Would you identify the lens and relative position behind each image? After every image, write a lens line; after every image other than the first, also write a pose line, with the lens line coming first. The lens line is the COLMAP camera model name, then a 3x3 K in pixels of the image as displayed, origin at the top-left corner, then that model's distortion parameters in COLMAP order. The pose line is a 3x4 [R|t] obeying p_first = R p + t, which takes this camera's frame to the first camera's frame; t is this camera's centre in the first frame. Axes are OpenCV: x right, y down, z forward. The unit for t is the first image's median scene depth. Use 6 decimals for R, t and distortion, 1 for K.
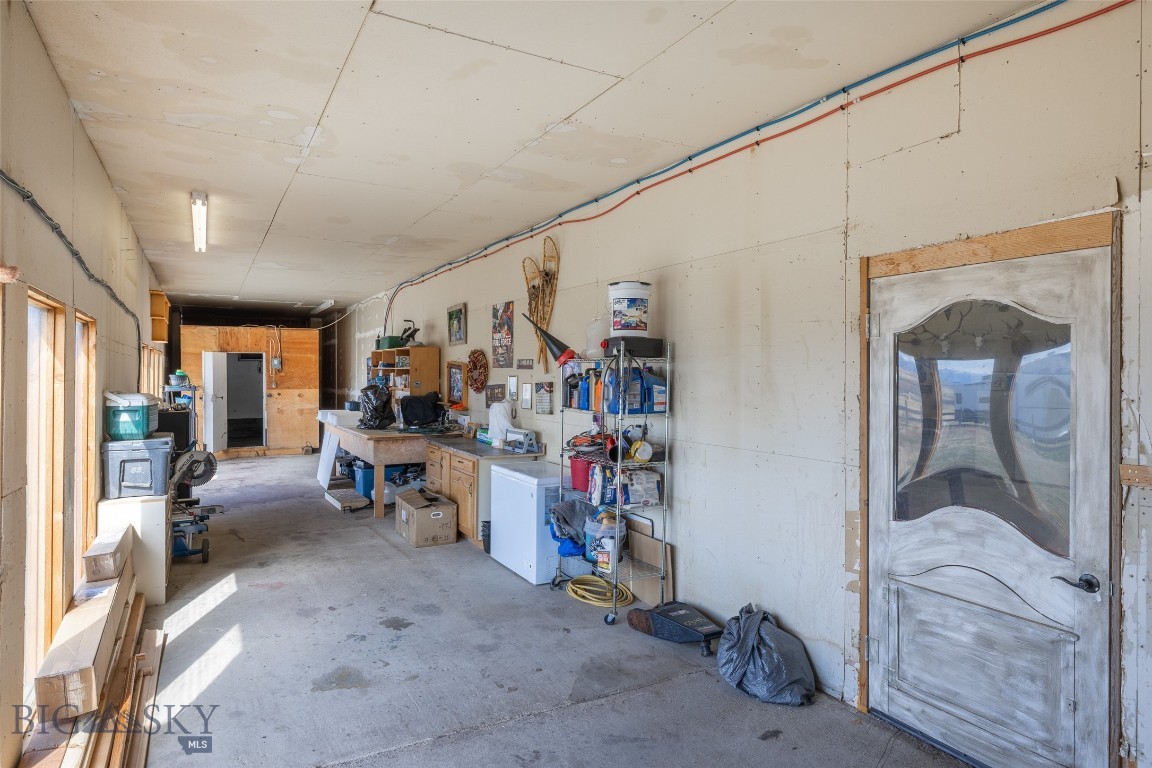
lens RADIAL K [[648.3, 0, 576.0], [0, 648.3, 384.0], [0, 0, 1]] dist [0.000398, -0.000243]
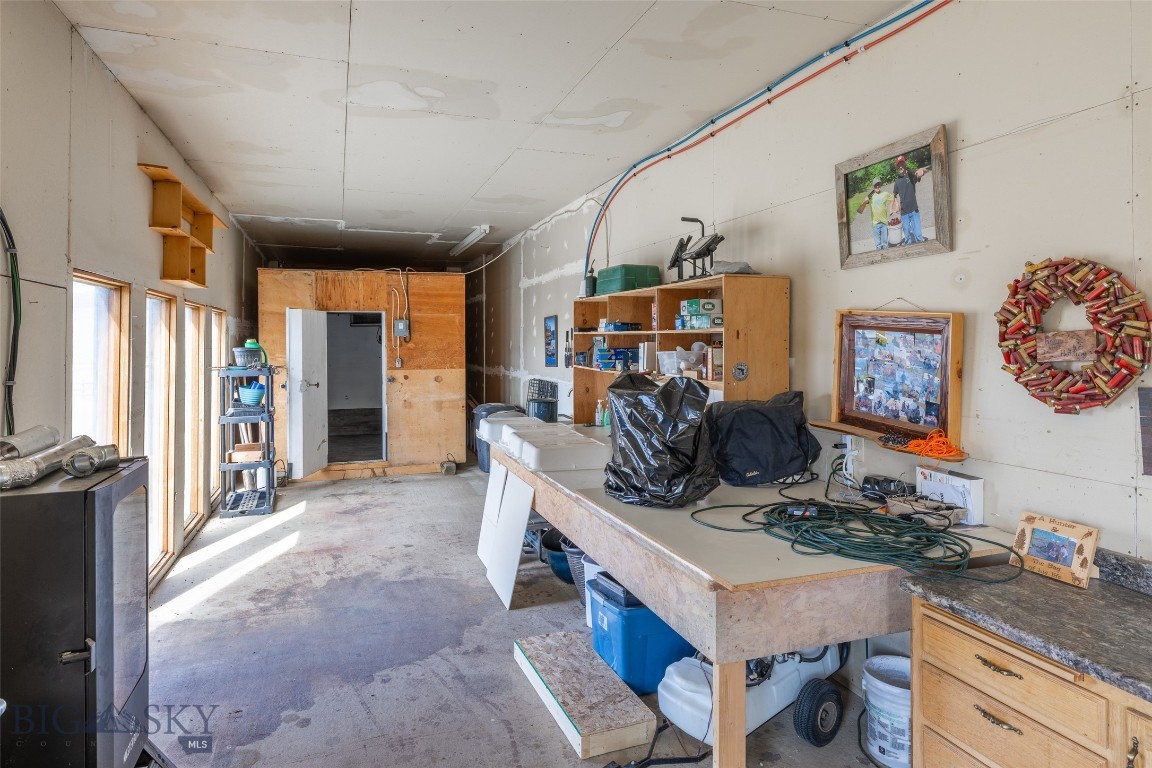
lens RADIAL K [[655.0, 0, 575.3], [0, 655.0, 350.7], [0, 0, 1]] dist [0.001455, 0.000132]
pose [[0.984520, -0.003430, -0.175239, -0.191428], [0.002867, 0.999990, -0.003466, -0.007652], [0.175249, 0.002910, 0.984520, 0.417612]]
